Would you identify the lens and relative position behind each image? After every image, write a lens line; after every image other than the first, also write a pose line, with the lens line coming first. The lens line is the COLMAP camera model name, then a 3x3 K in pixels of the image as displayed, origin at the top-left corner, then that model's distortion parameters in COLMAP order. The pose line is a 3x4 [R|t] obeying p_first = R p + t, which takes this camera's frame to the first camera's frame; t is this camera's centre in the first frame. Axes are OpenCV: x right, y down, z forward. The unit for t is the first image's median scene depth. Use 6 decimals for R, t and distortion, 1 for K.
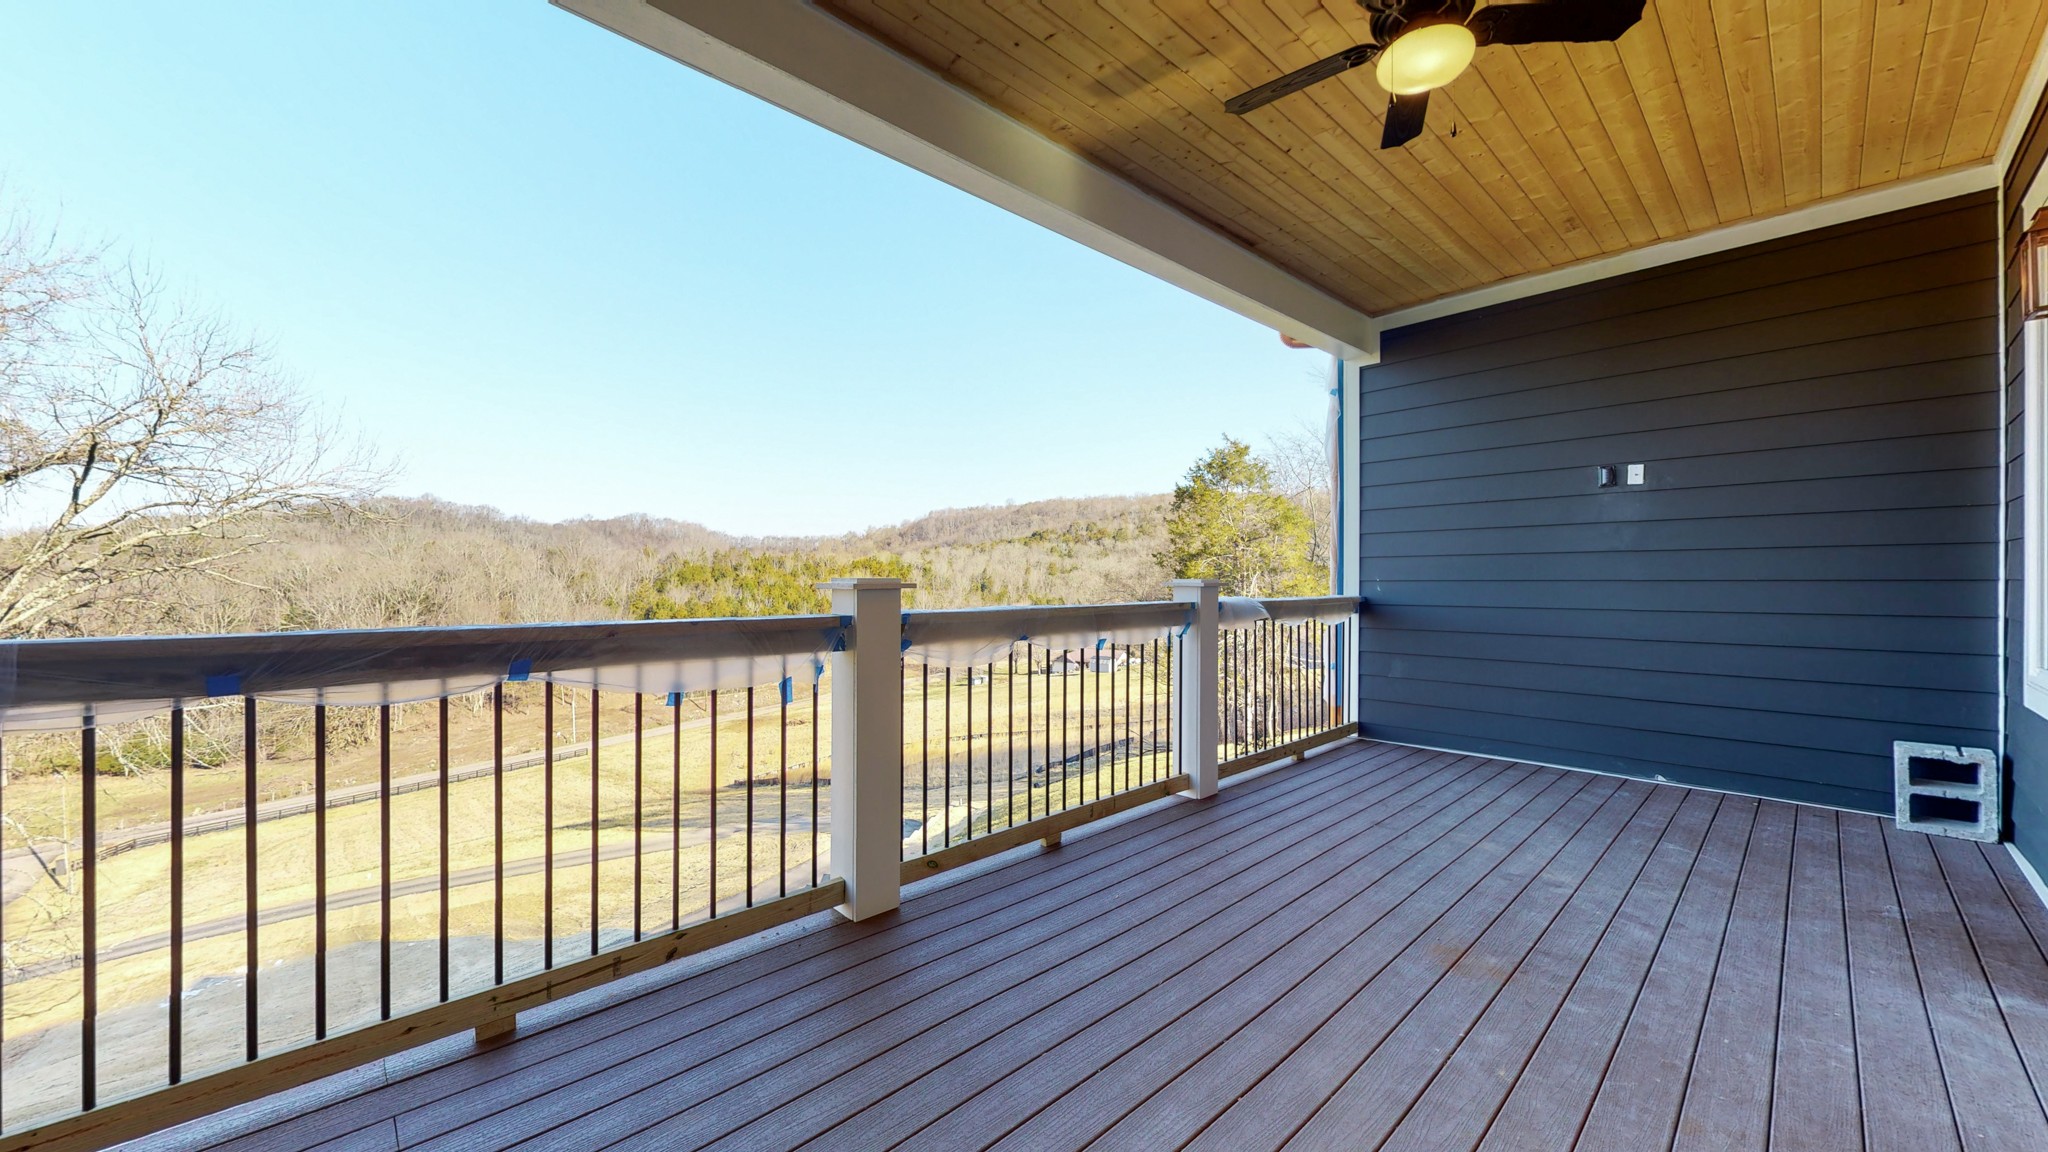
lens RADIAL K [[752.6, 0, 1021.7], [0, 752.6, 572.9], [0, 0, 1]] dist [-0.001333, -0.000056]
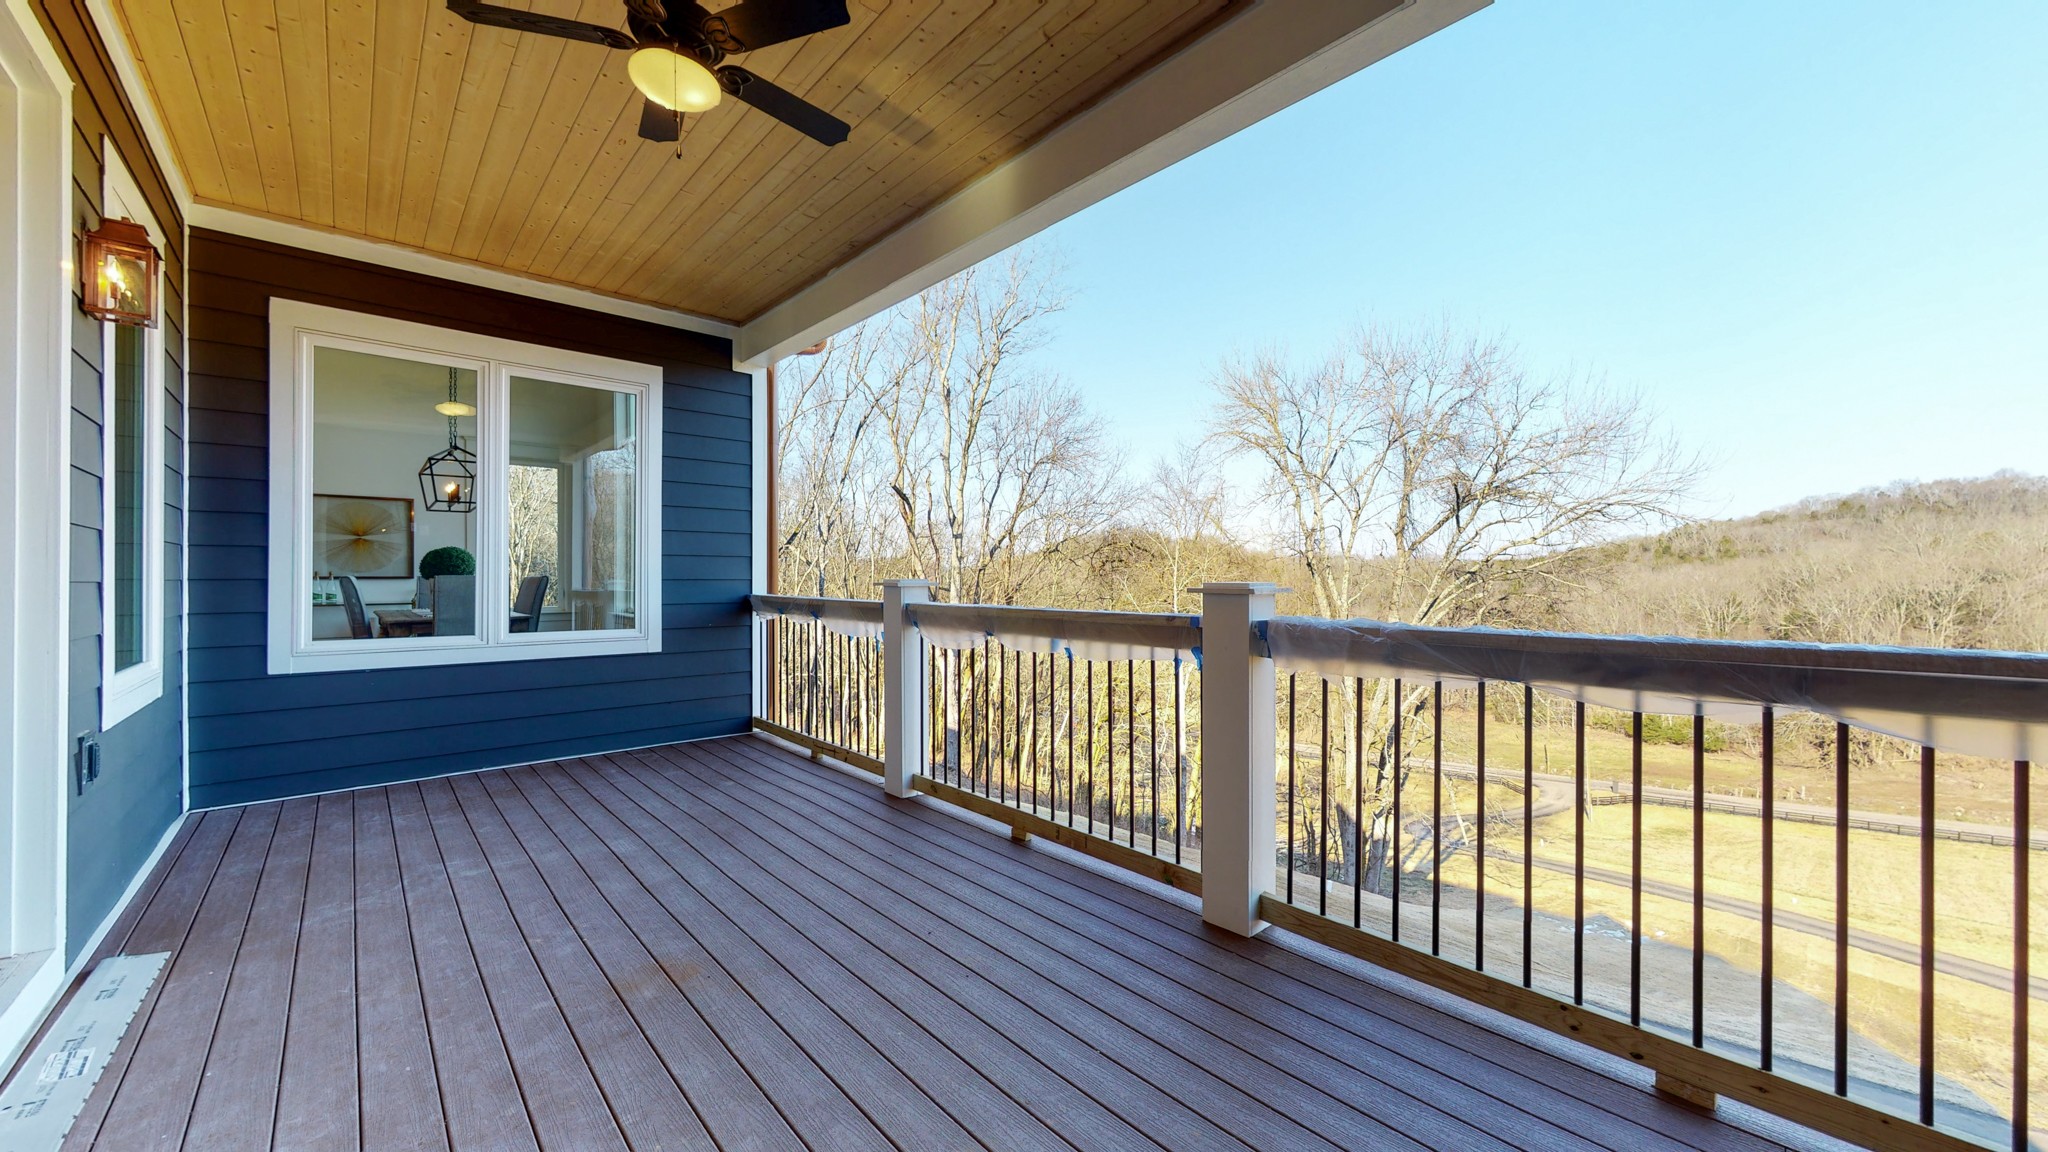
lens RADIAL K [[749.8, 0, 1024.0], [0, 749.8, 576.0], [0, 0, 1]] dist [0.001332, -0.000213]
pose [[-0.023452, -0.001679, -0.999724, 1.328995], [0.005798, 0.999982, -0.001816, 0.003759], [0.999708, -0.005839, -0.023442, 1.283144]]
